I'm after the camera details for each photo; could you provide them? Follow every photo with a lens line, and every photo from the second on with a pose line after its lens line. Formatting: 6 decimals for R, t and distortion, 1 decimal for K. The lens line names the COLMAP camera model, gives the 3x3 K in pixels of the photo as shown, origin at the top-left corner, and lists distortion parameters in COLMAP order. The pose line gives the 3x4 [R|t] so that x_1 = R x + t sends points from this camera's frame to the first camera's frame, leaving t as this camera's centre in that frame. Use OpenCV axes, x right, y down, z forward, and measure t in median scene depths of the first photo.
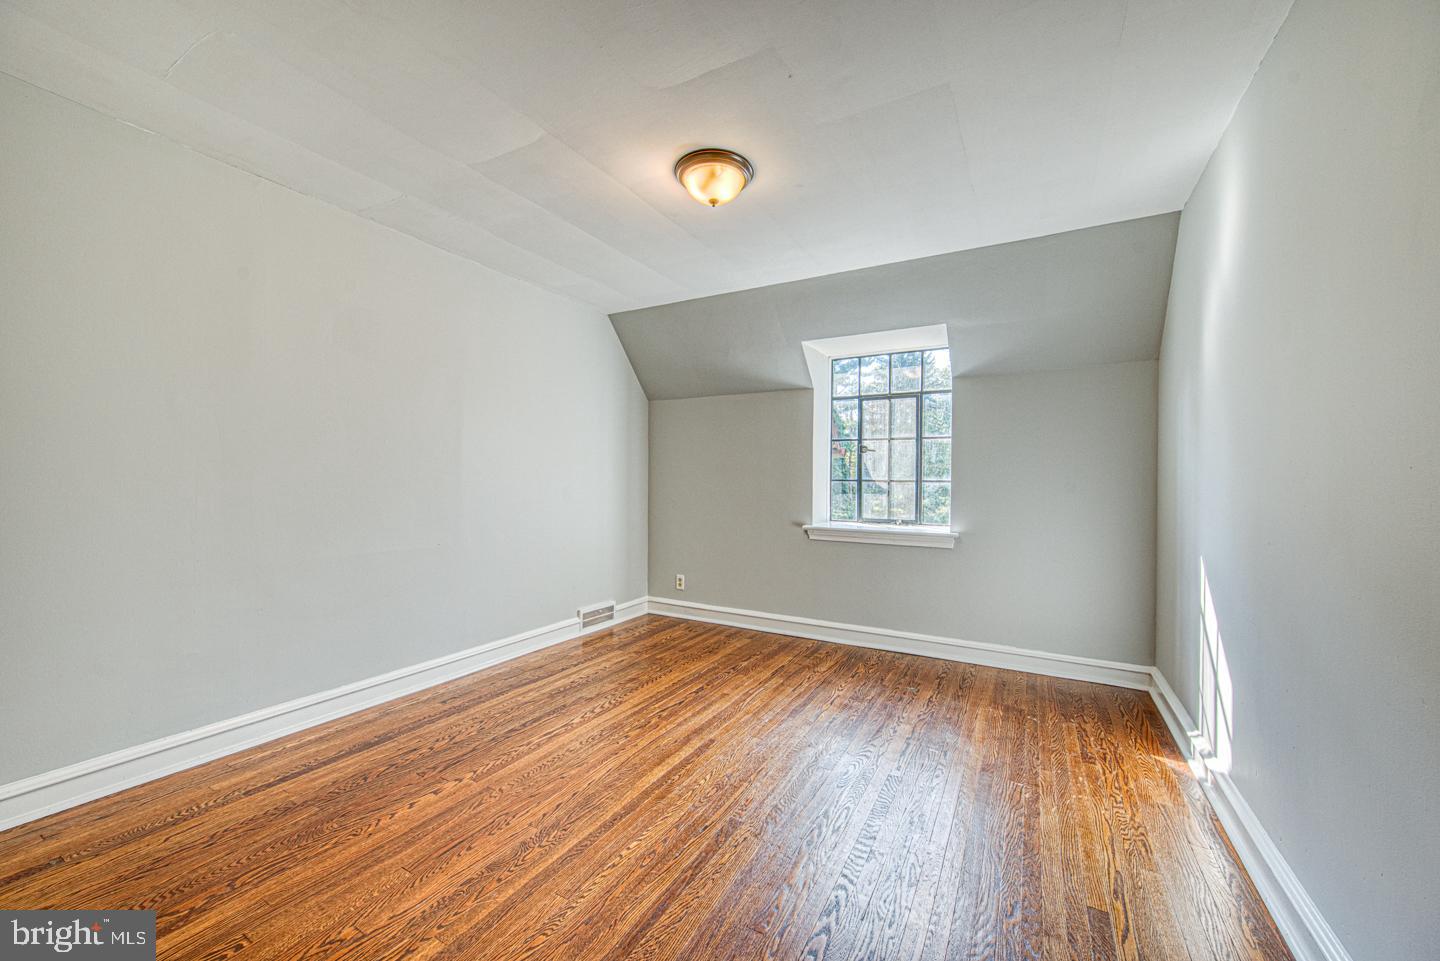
lens RADIAL K [[549.4, 0, 729.4], [0, 549.4, 480.7], [0, 0, 1]] dist [0.001026, -0.000463]
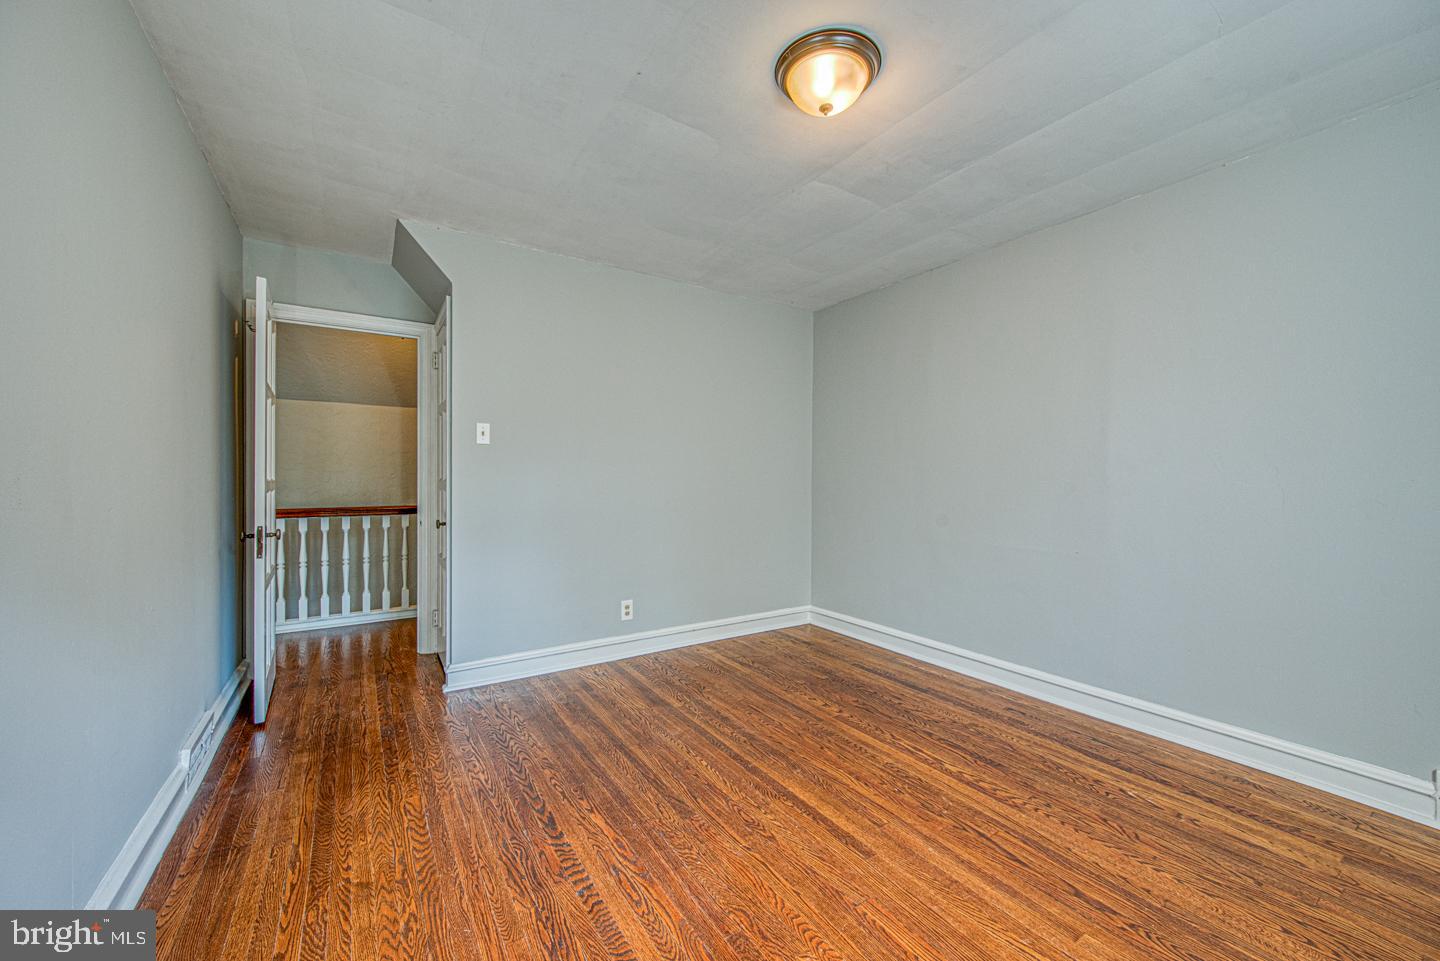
lens RADIAL K [[549.4, 0, 726.5], [0, 549.4, 480.9], [0, 0, 1]] dist [0.001026, -0.000463]
pose [[-0.455056, -0.003374, -0.890457, 0.642166], [-0.006521, 0.999979, -0.000457, 0.002001], [0.890439, 0.005598, -0.455068, 1.102825]]
